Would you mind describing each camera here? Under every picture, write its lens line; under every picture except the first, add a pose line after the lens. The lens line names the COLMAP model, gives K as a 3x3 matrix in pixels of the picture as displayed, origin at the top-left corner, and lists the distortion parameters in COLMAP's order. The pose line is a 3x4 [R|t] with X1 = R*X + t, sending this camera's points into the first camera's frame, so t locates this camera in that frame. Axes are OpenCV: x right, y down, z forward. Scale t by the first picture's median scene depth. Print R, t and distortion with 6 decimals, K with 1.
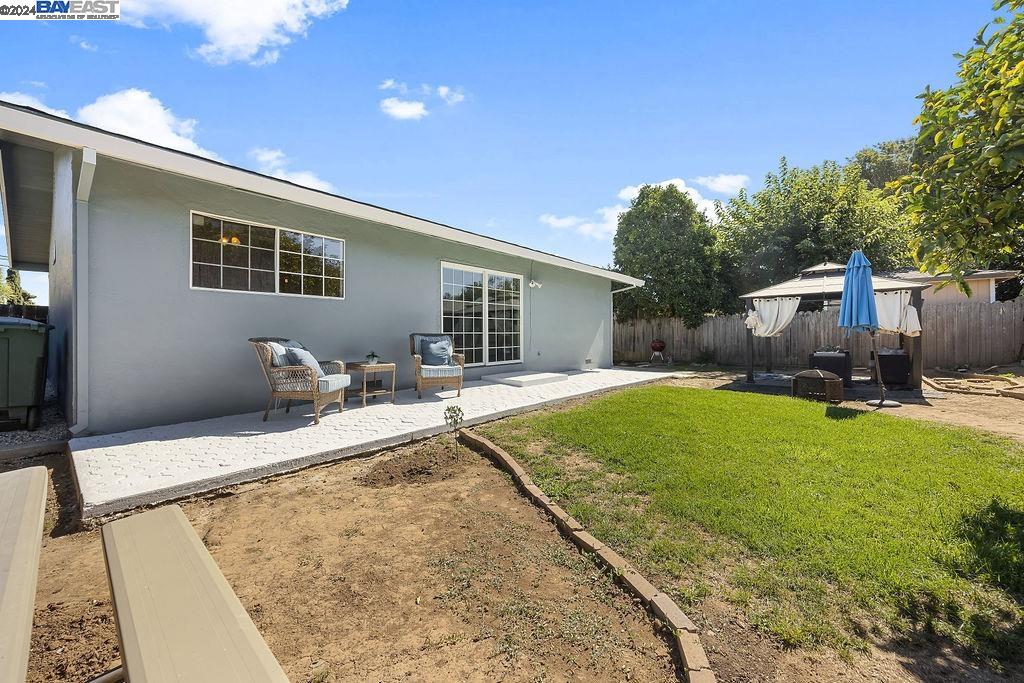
lens RADIAL K [[397.7, 0, 503.4], [0, 397.7, 335.0], [0, 0, 1]] dist [0.001364, -0.000182]
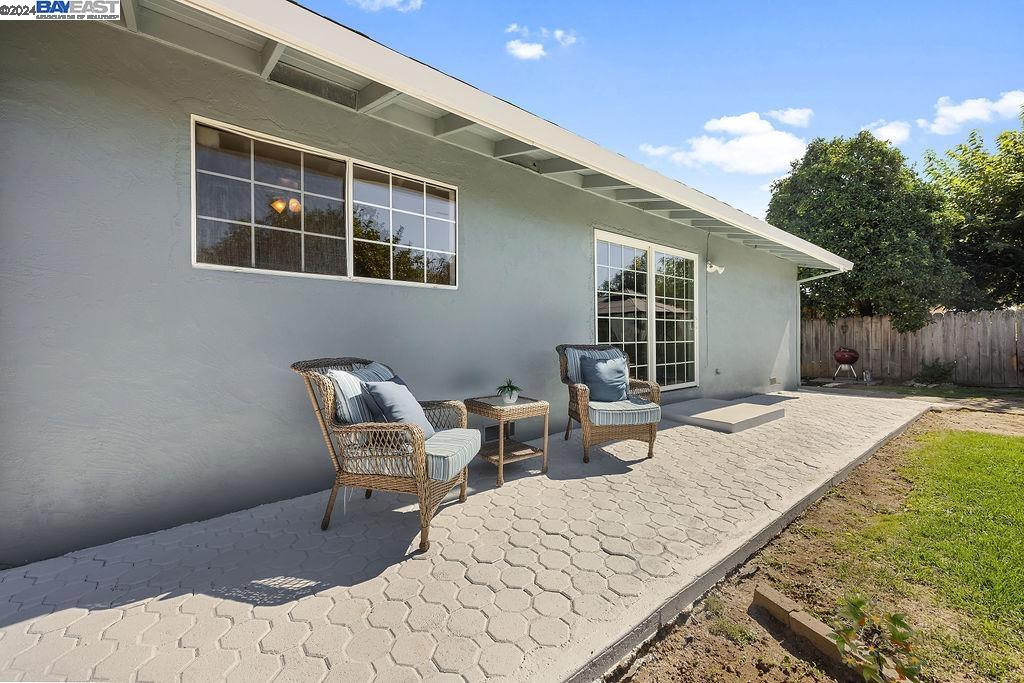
lens RADIAL K [[397.7, 0, 499.4], [0, 397.7, 342.3], [0, 0, 1]] dist [0.001364, -0.000182]
pose [[0.980457, -0.006803, -0.196614, -0.204063], [0.007408, 0.999970, 0.002343, -0.010666], [0.196592, -0.003754, 0.980478, 0.396073]]
